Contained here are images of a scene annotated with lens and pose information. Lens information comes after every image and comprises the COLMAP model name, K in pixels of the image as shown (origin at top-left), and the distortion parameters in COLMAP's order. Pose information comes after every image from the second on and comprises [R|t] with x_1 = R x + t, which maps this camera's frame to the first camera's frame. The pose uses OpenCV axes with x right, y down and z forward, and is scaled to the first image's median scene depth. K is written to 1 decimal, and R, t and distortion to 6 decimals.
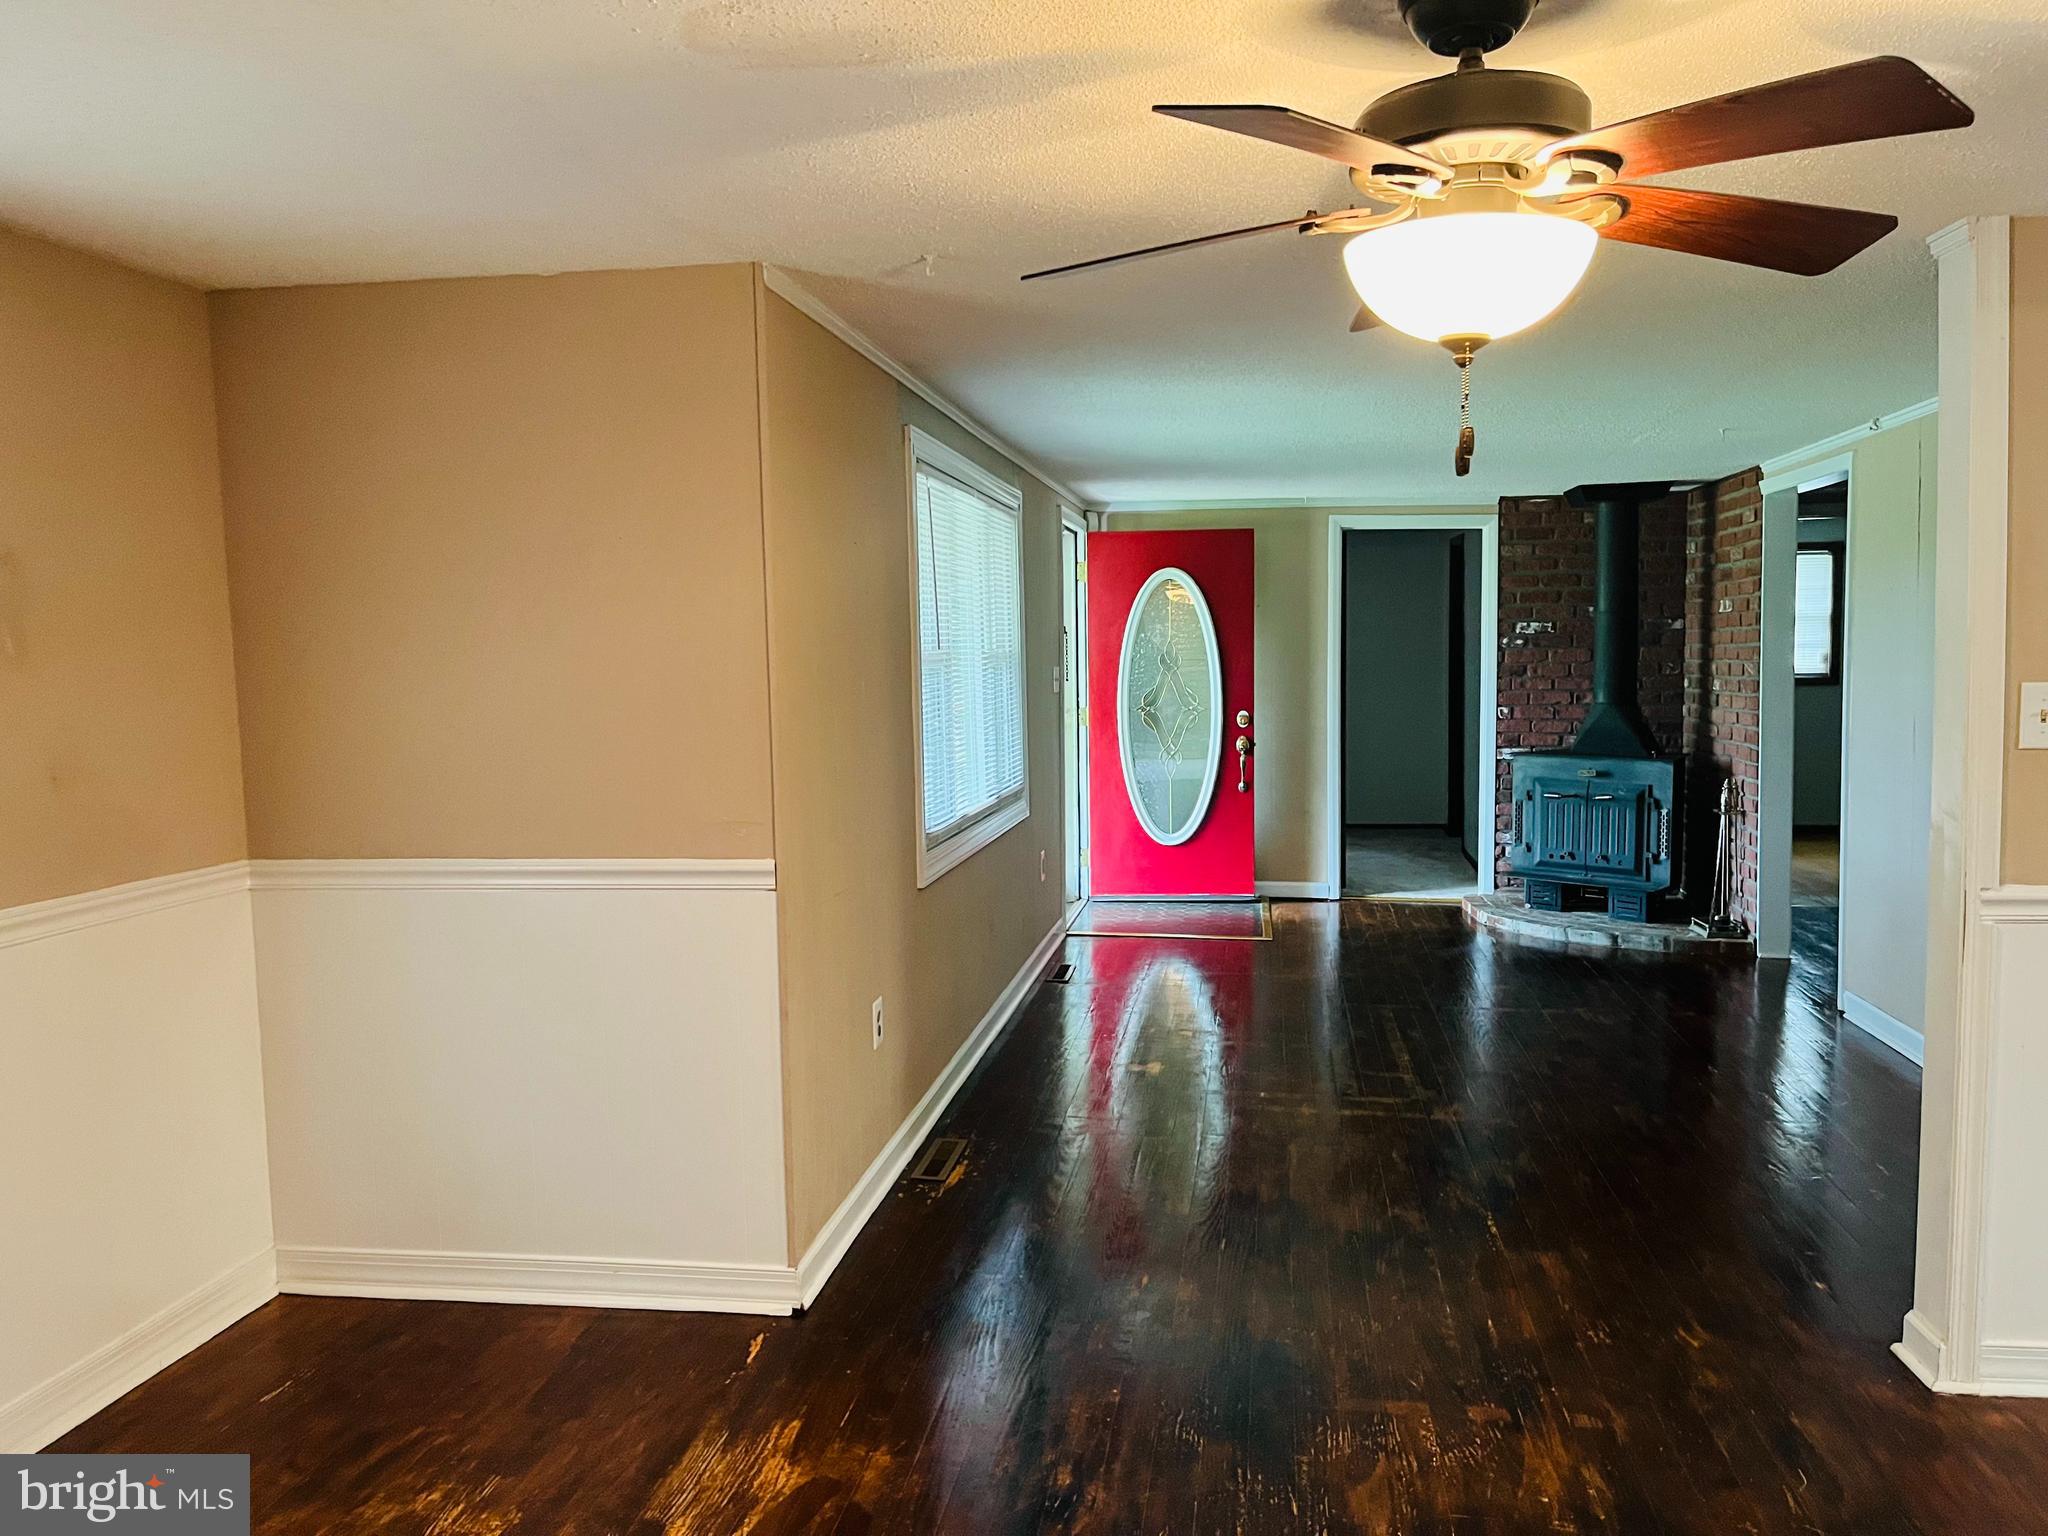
lens RADIAL K [[1550.6, 0, 1021.7], [0, 1550.6, 778.3], [0, 0, 1]] dist [0.025943, -0.017508]
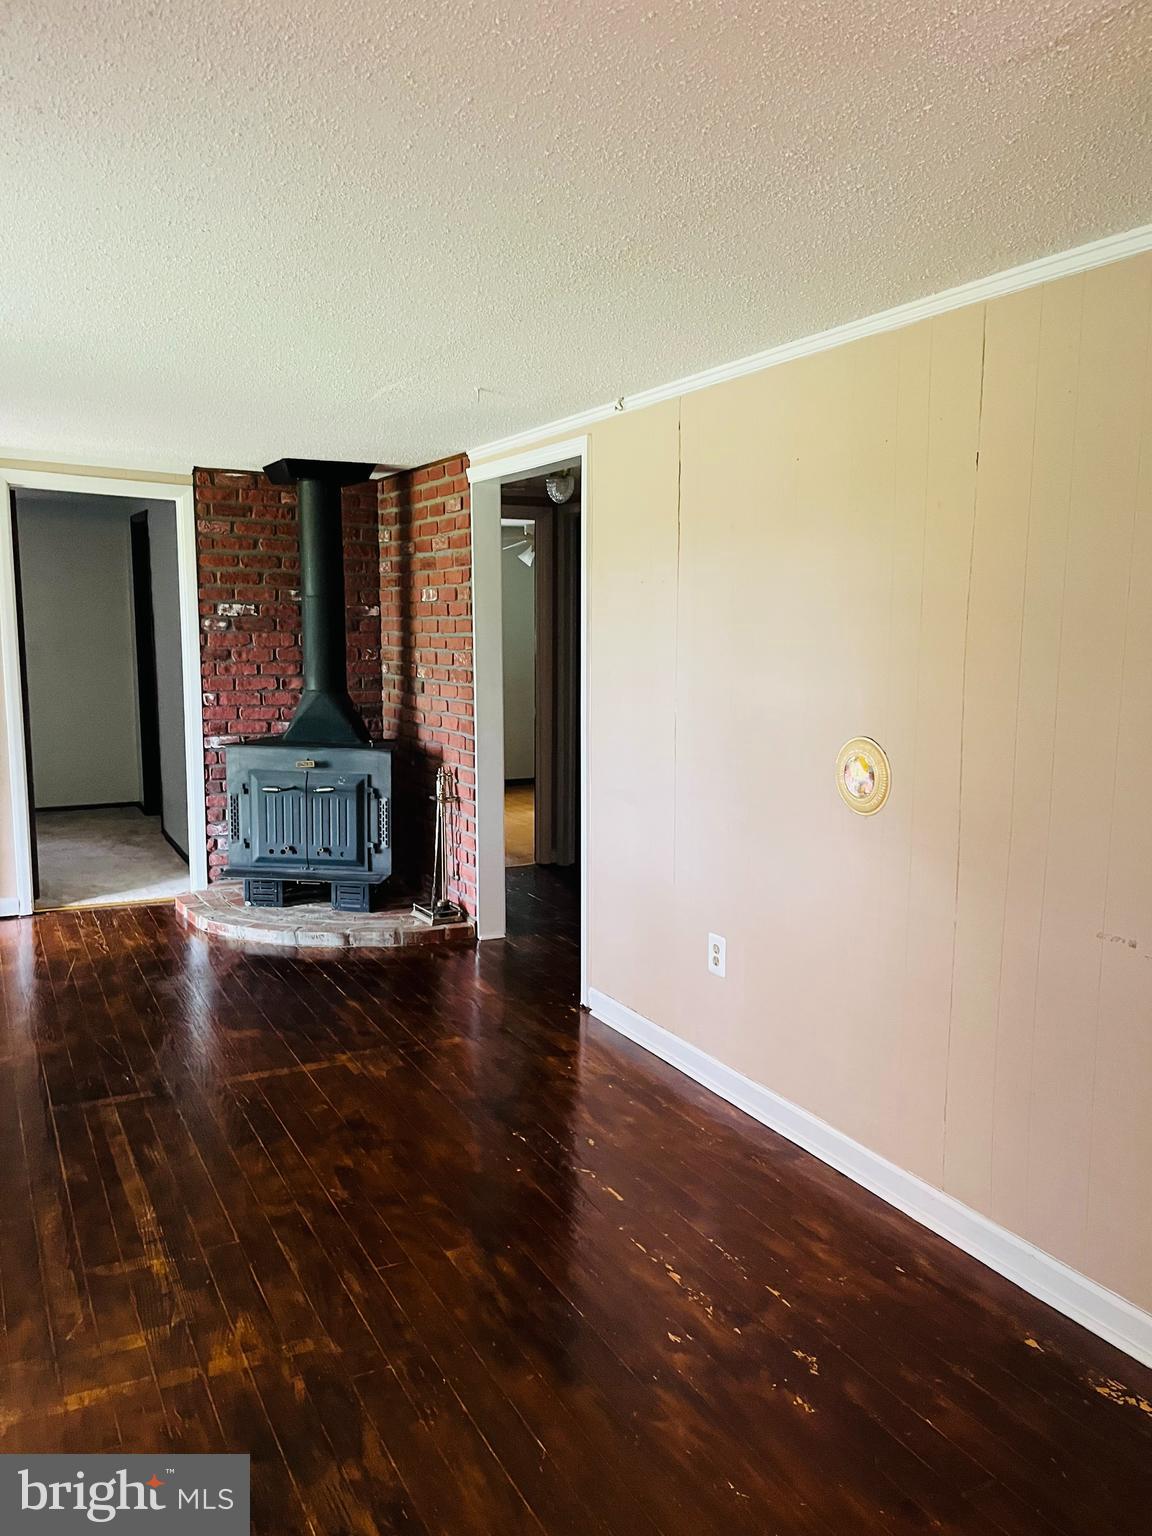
lens RADIAL K [[1163.0, 0, 594.4], [0, 1163.0, 789.7], [0, 0, 1]] dist [0.025943, -0.017508]
pose [[0.792387, -0.062742, 0.606784, 0.067818], [0.028725, 0.997431, 0.065623, -0.030016], [-0.609343, -0.034569, 0.792153, 0.323403]]
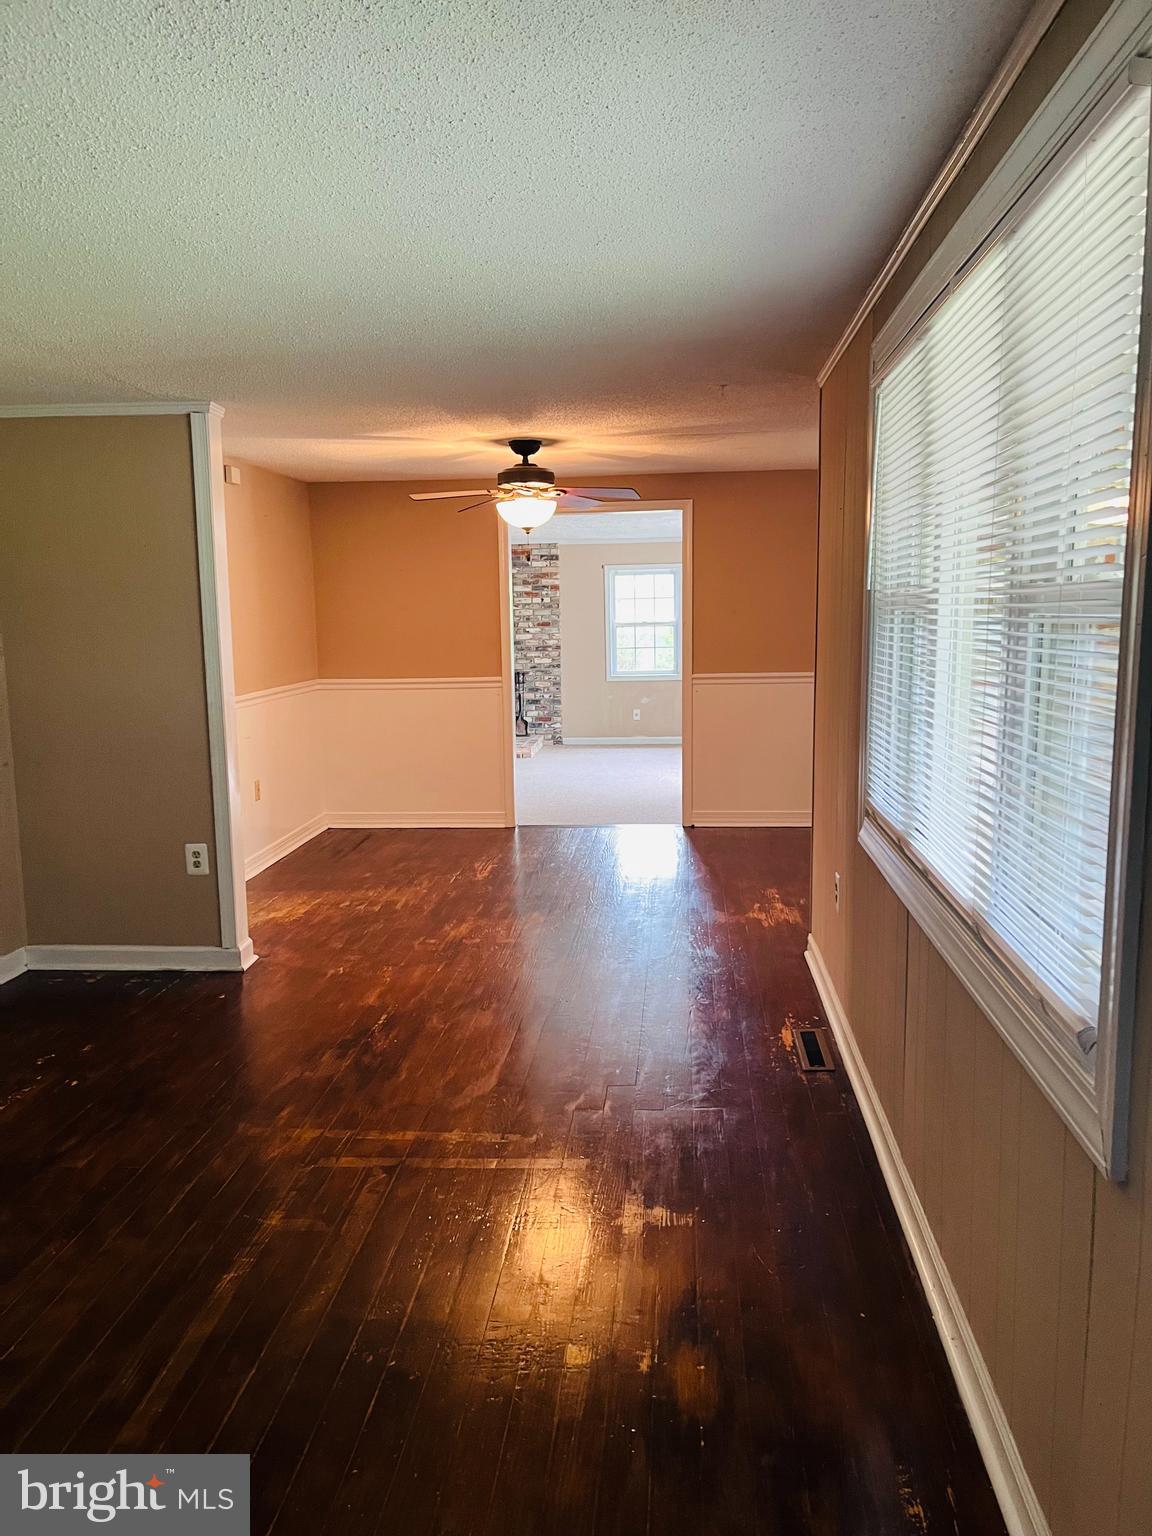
lens RADIAL K [[1163.0, 0, 572.5], [0, 1163.0, 769.7], [0, 0, 1]] dist [0.025943, -0.017508]
pose [[-0.997524, 0.036394, -0.060183, 0.092592], [0.022268, 0.975114, 0.220585, -0.081086], [0.066713, 0.218699, -0.973509, 0.993661]]
